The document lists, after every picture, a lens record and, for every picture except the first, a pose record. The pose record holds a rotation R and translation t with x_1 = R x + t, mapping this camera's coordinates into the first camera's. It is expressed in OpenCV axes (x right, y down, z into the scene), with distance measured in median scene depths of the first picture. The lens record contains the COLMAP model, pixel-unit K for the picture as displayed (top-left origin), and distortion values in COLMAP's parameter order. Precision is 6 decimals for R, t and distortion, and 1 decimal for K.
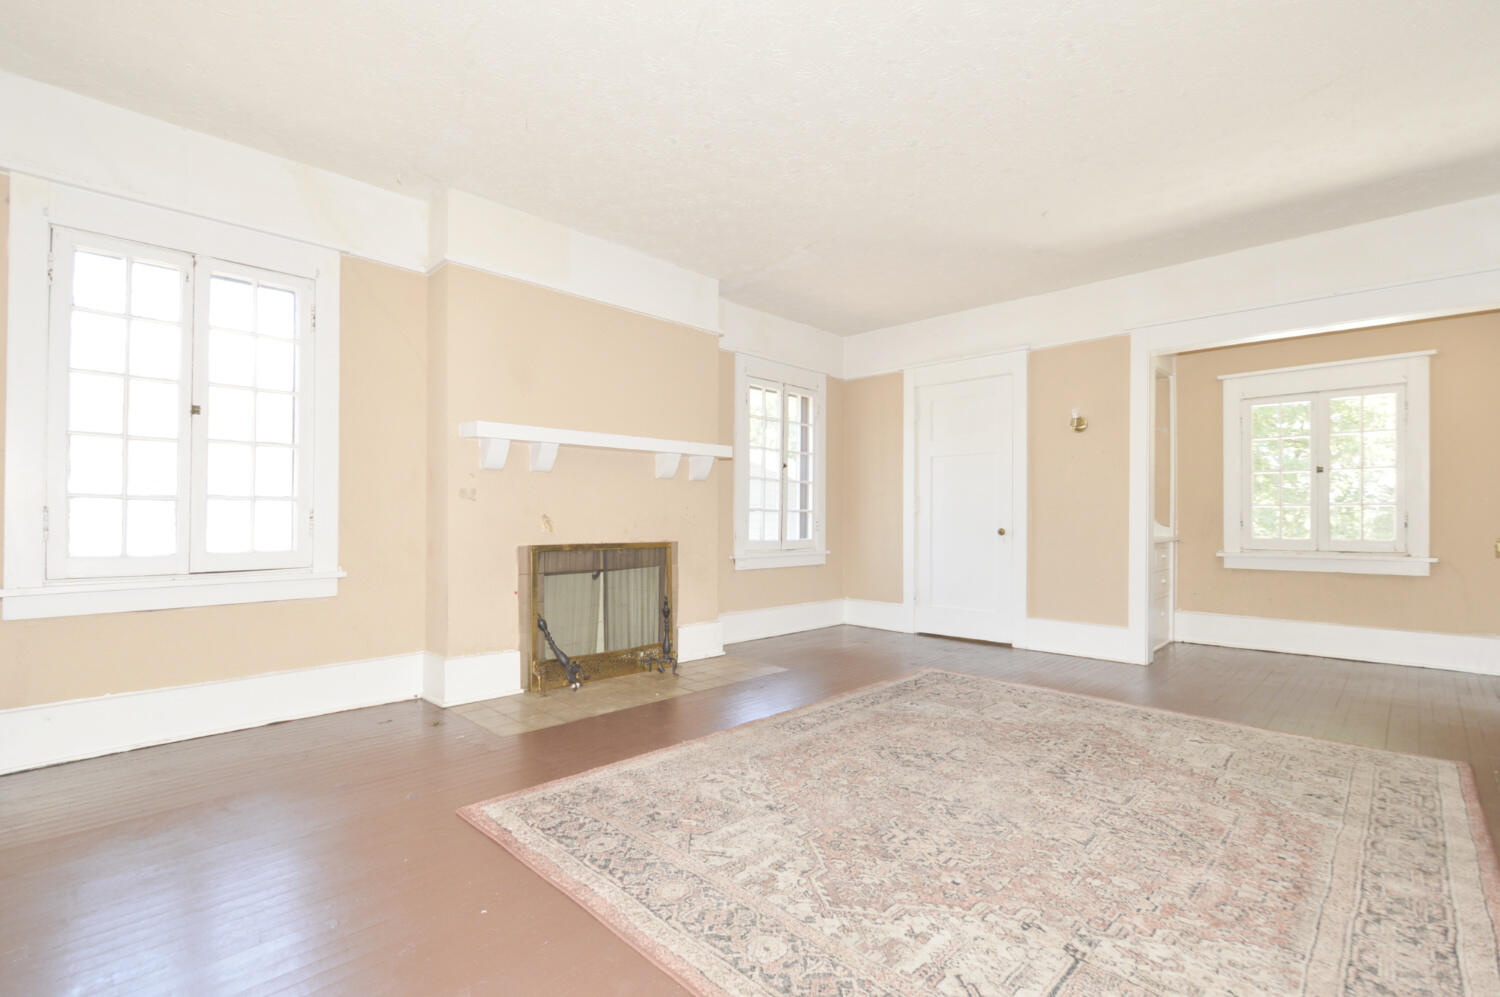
lens RADIAL K [[682.6, 0, 747.2], [0, 682.6, 513.2], [0, 0, 1]] dist [0.005129, -0.006372]
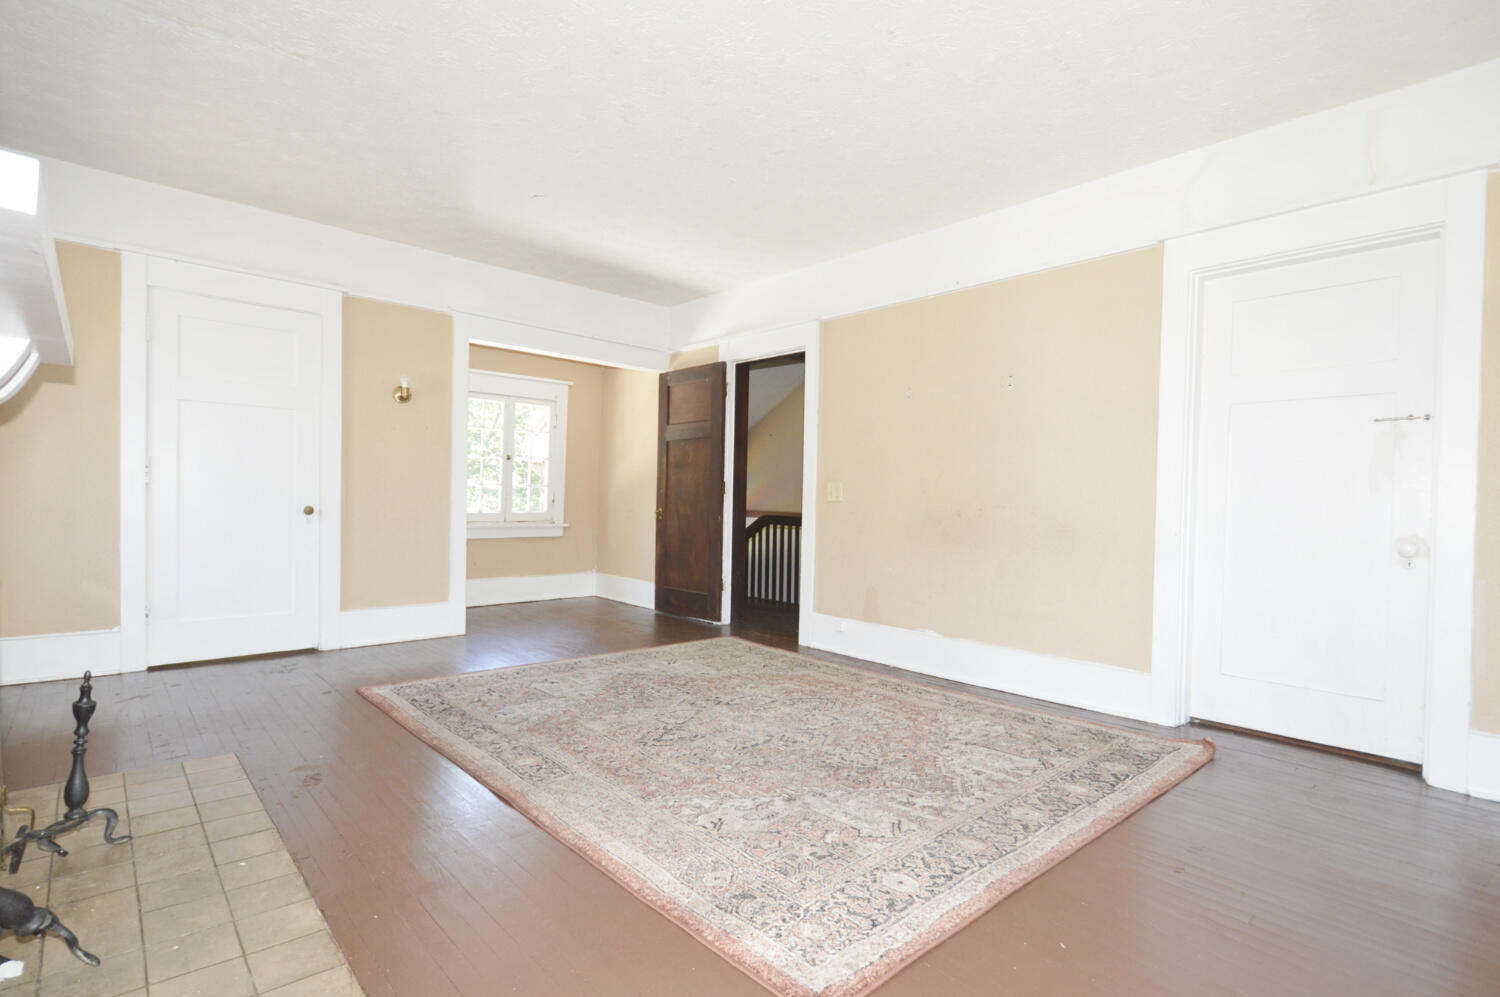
lens RADIAL K [[715.3, 0, 750.0], [0, 715.3, 498.5], [0, 0, 1]] dist [0.000883, -0.000046]
pose [[0.059092, -0.001099, 0.998252, -0.736657], [-0.025132, 0.999681, 0.002588, -0.002787], [-0.997936, -0.025241, 0.059045, 0.744366]]
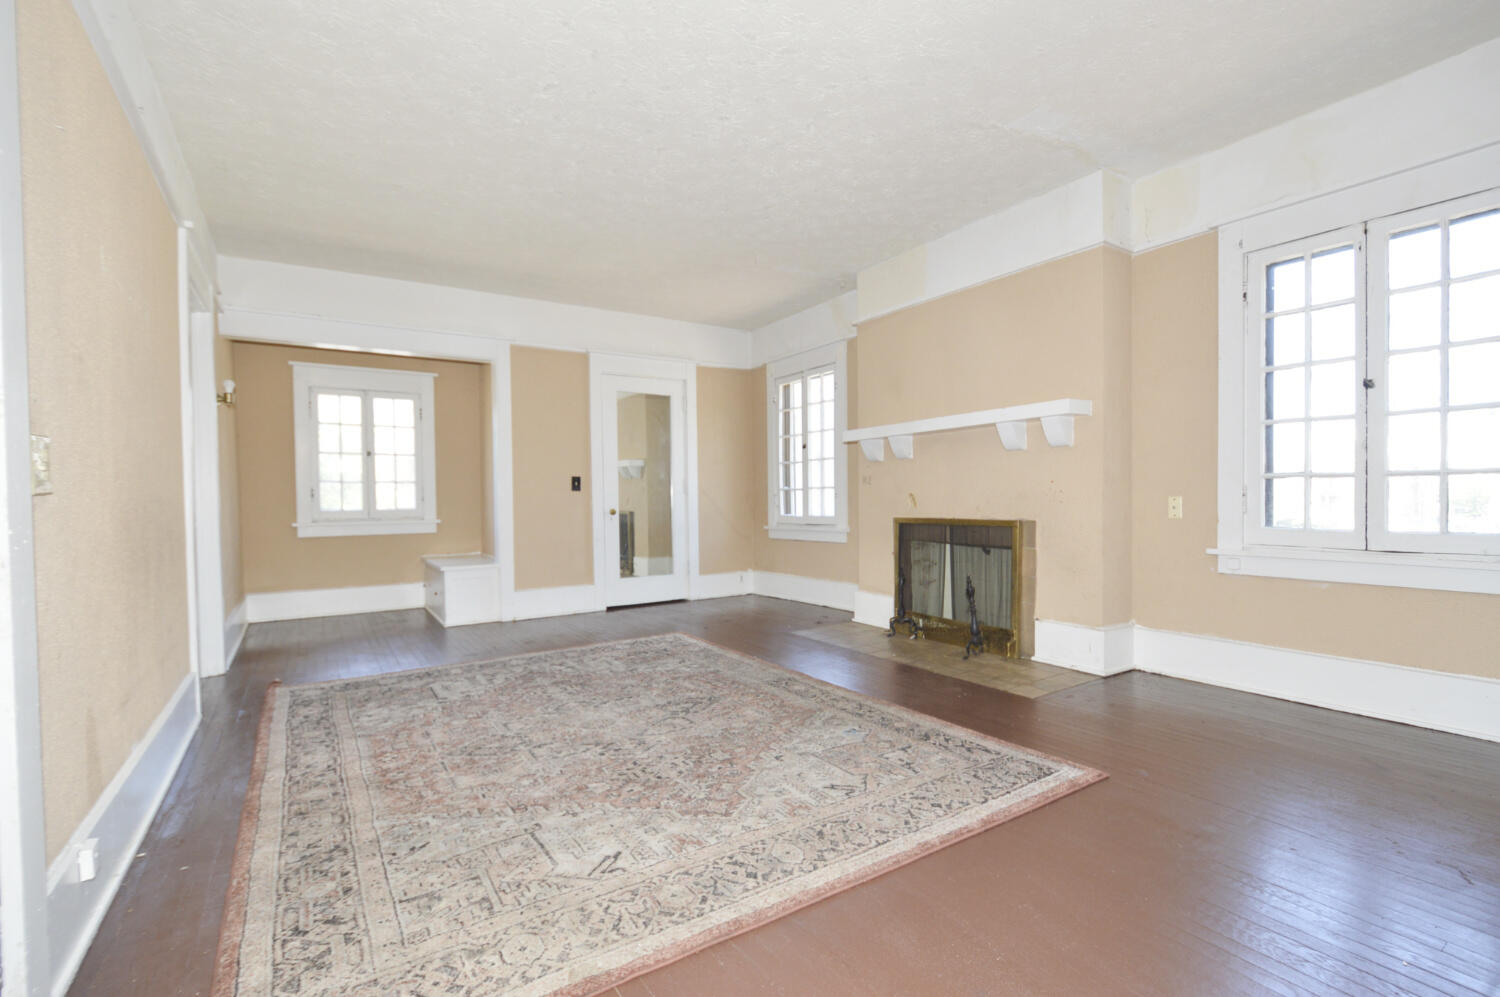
lens RADIAL K [[682.6, 0, 747.2], [0, 682.6, 513.2], [0, 0, 1]] dist [0.005129, -0.006372]
pose [[-0.223557, 0.017832, -0.974528, 1.187081], [0.018042, 0.999737, 0.014155, 0.019451], [0.974524, -0.014418, -0.223820, 1.222721]]
